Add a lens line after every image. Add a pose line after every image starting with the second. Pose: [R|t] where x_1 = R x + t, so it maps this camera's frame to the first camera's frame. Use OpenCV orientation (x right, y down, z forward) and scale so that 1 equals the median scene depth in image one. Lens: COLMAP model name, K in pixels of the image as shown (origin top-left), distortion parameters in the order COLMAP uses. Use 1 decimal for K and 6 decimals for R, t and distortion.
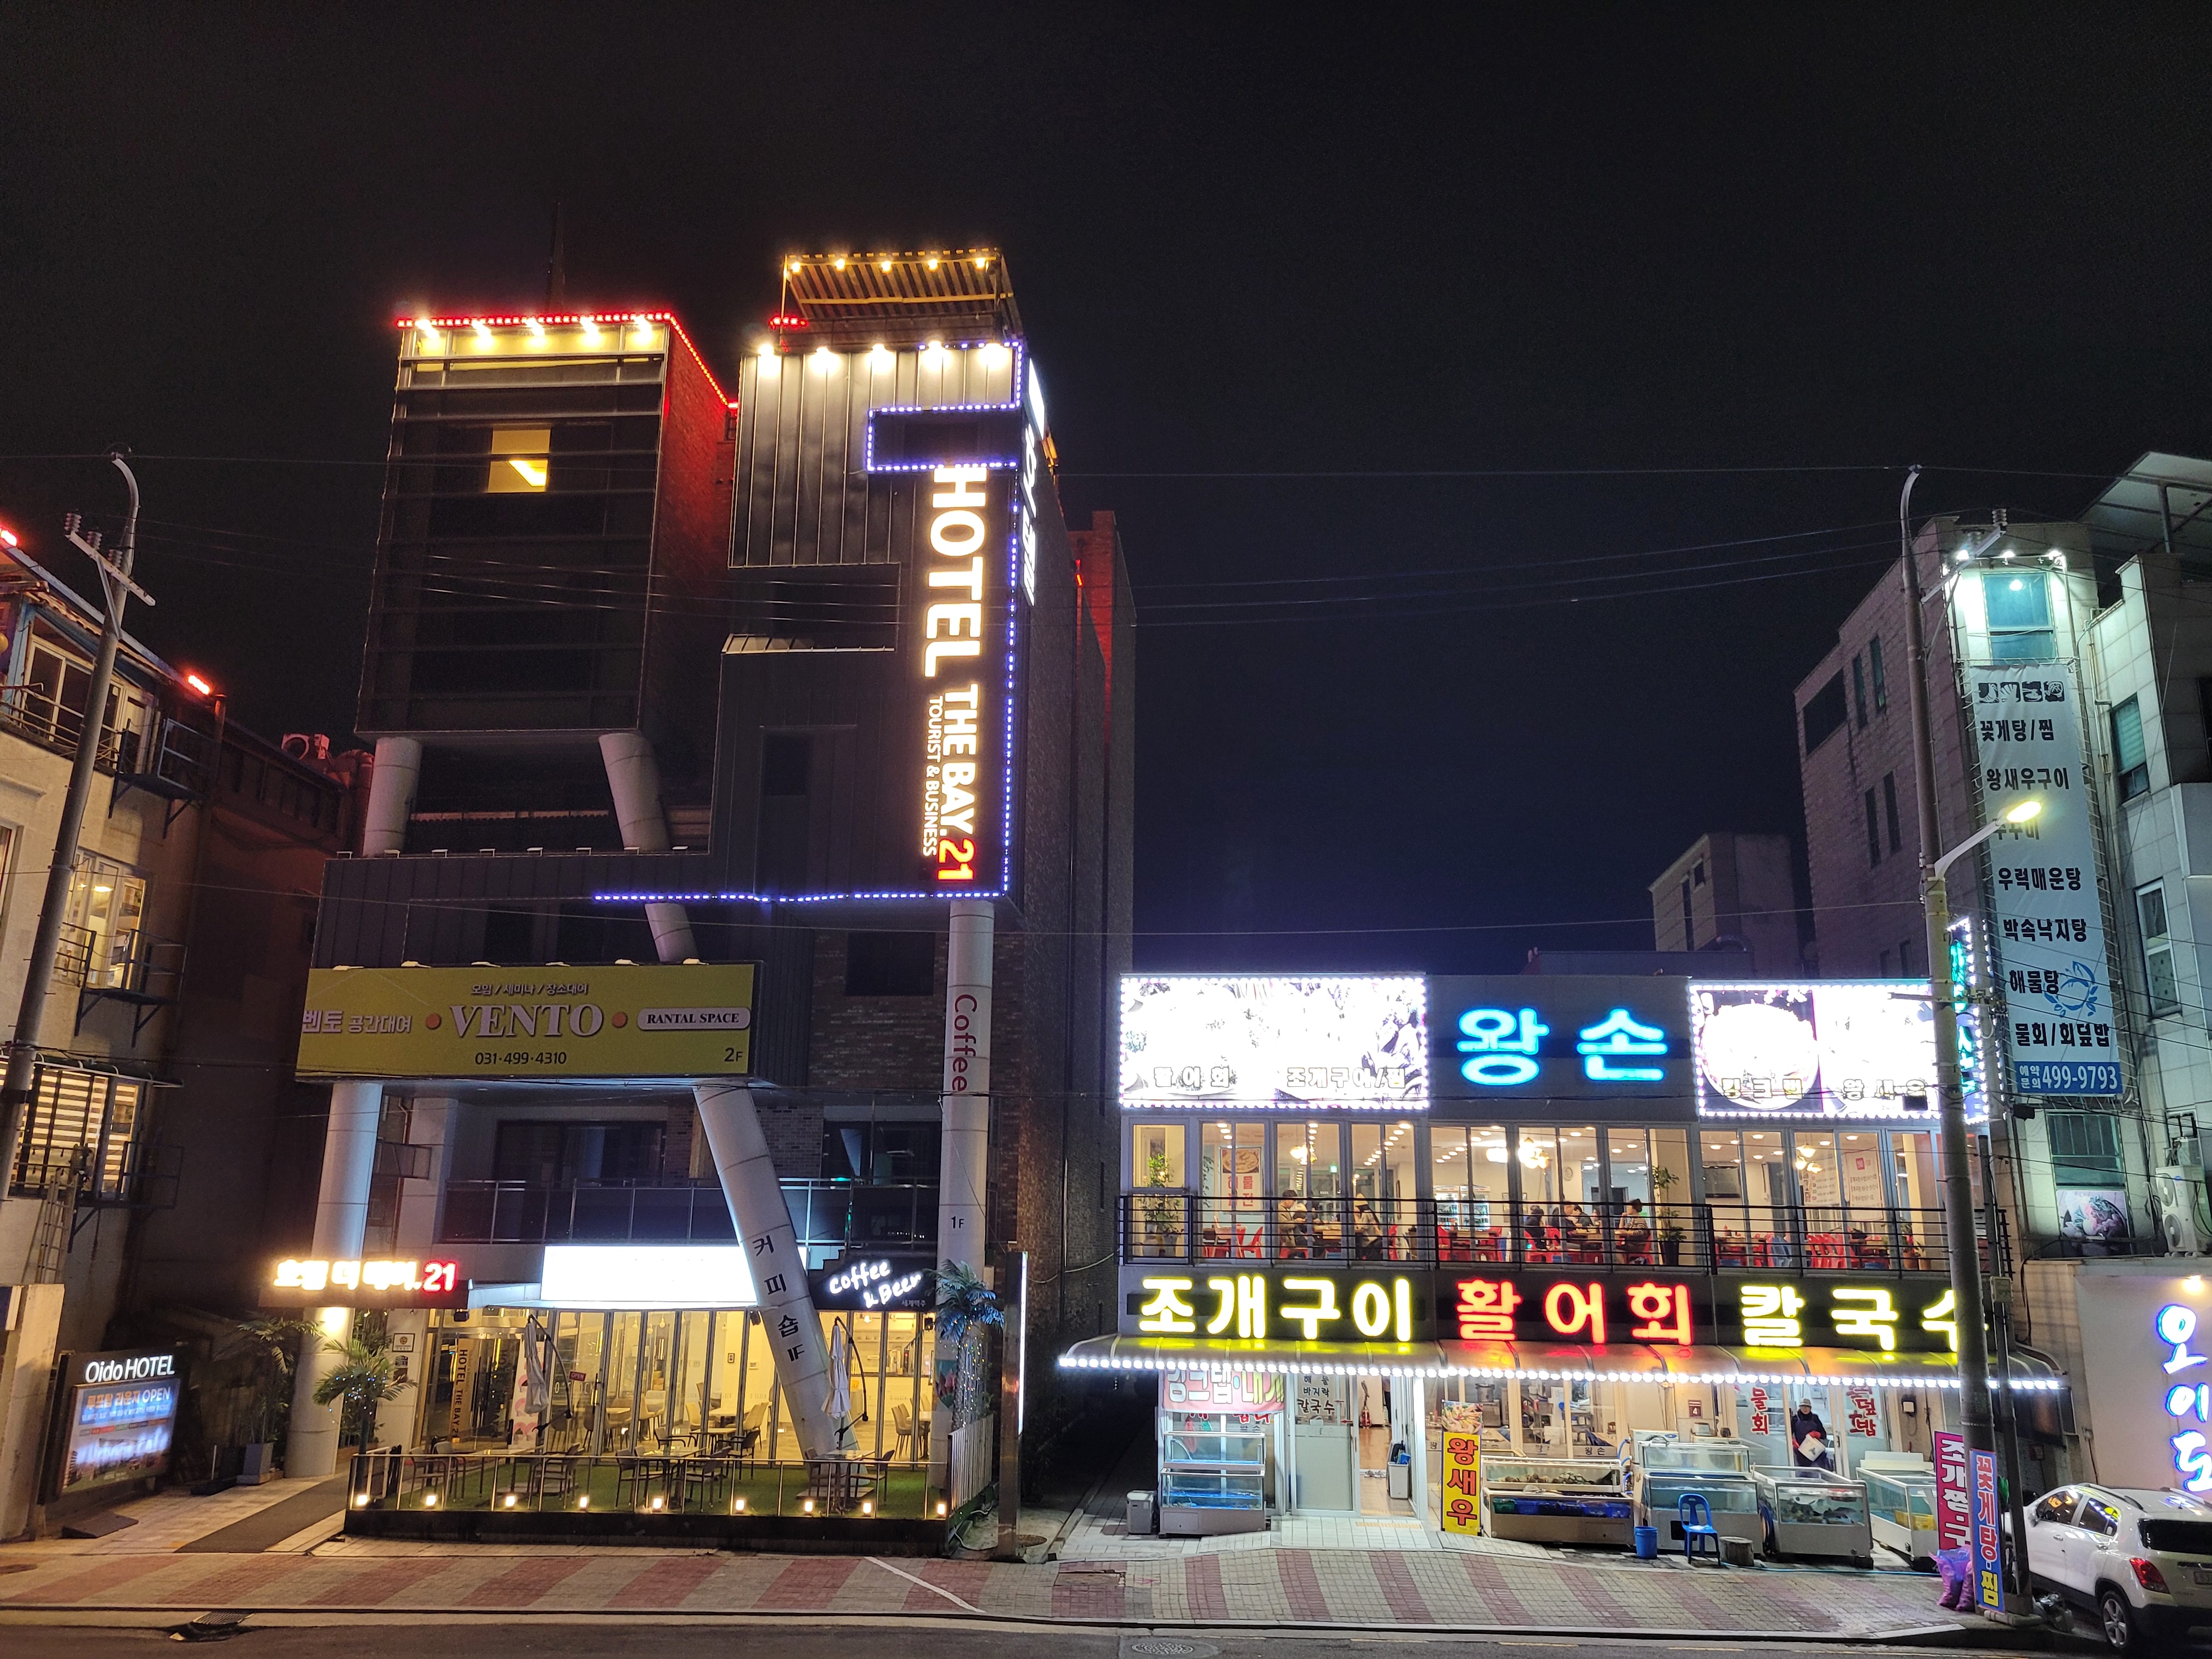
lens RADIAL K [[1710.2, 0, 1106.0], [0, 1710.2, 829.5], [0, 0, 1]] dist [0.044289, -0.010252]
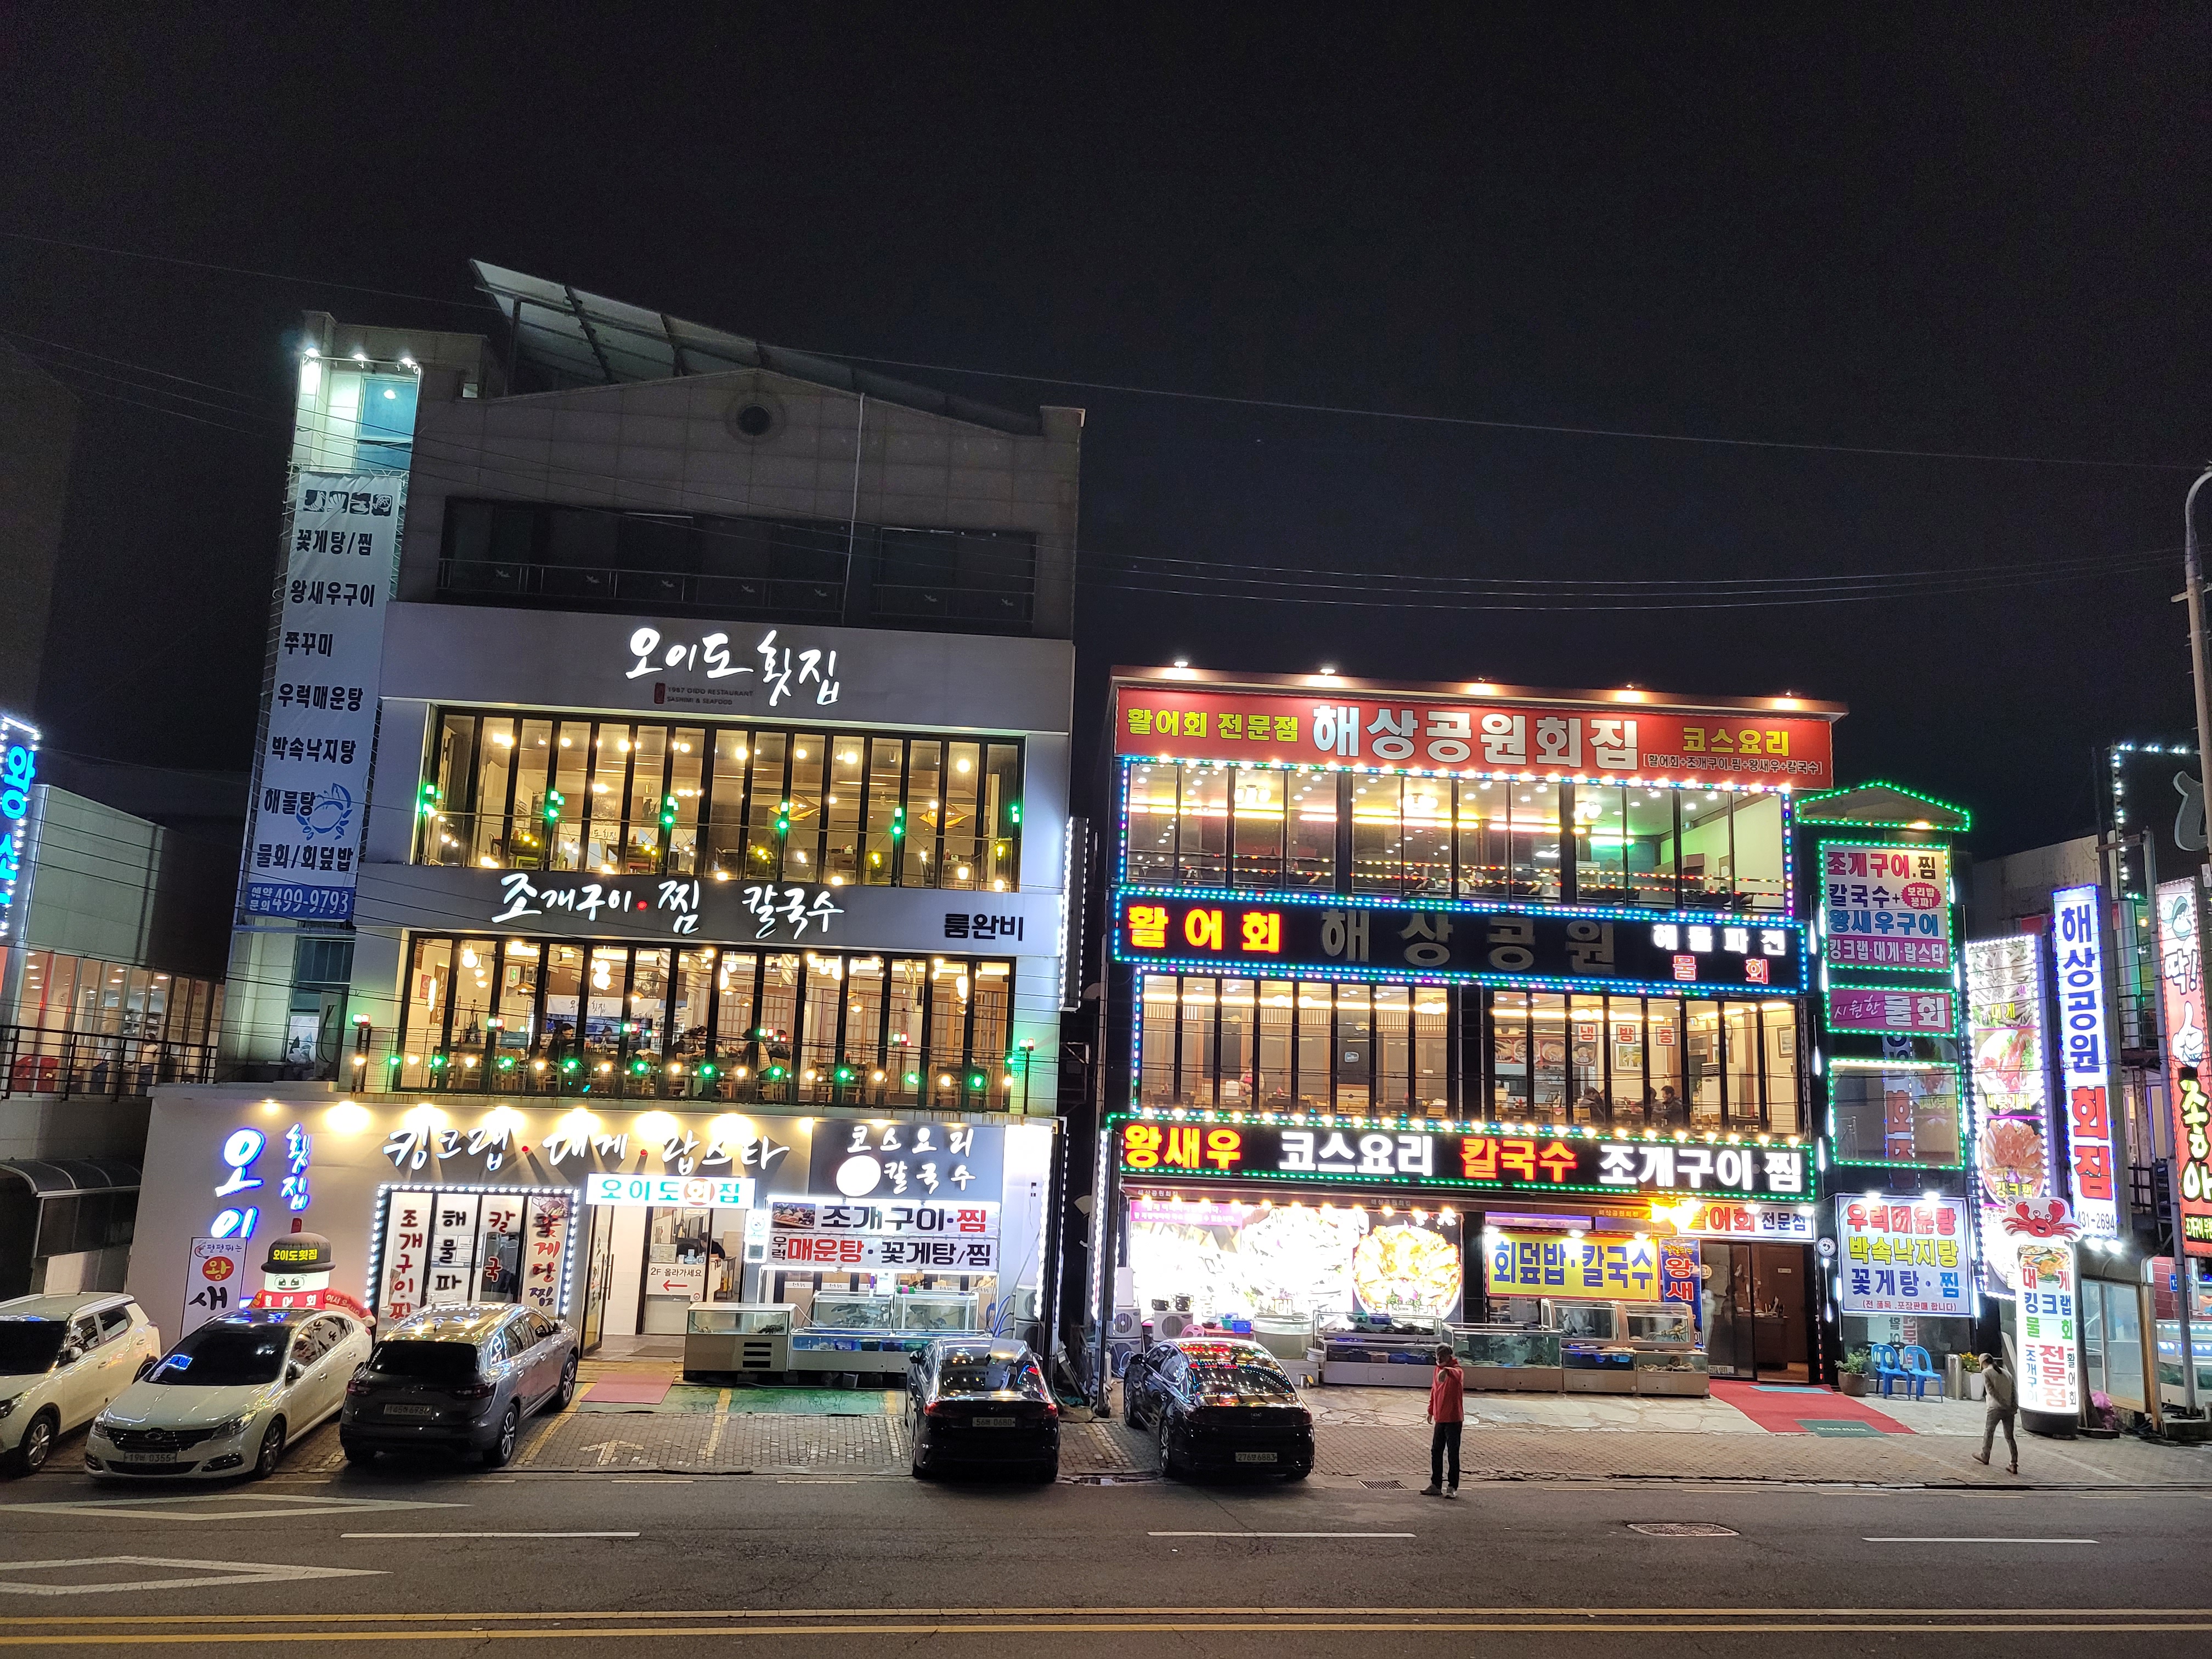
lens RADIAL K [[1702.9, 0, 1075.9], [0, 1702.9, 820.5], [0, 0, 1]] dist [0.049886, 0.005162]
pose [[0.987803, 0.056756, 0.144999, 0.830717], [-0.066626, 0.995714, 0.064141, 0.007686], [-0.140737, -0.073020, 0.987351, -0.006540]]
